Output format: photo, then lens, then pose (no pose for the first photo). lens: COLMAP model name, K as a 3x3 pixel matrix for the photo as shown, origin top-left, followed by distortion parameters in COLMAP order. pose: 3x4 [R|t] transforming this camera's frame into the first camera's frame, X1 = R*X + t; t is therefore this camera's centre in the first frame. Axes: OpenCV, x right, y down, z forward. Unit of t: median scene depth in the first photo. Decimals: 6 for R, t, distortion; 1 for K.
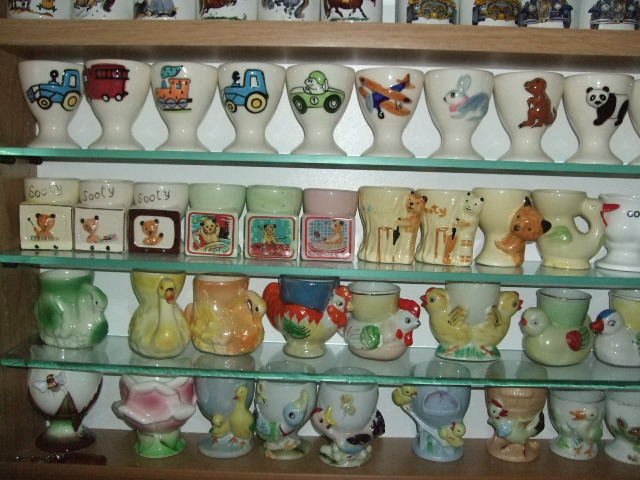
lens RADIAL K [[675.9, 0, 320.0], [0, 675.9, 240.0], [0, 0, 1]] dist [-0.151277, 0.200119]
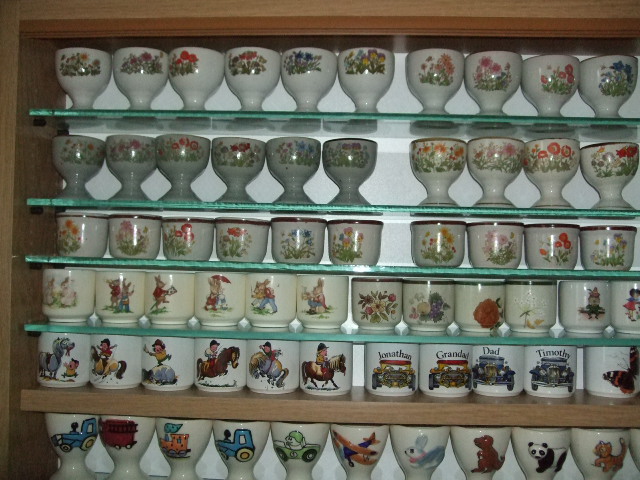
lens RADIAL K [[675.9, 0, 320.0], [0, 675.9, 240.0], [0, 0, 1]] dist [-0.151277, 0.200119]
pose [[0.999592, -0.005213, -0.028076, 0.072571], [0.001187, 0.989932, -0.141538, -0.416799], [0.028531, 0.141447, 0.989535, -0.207719]]
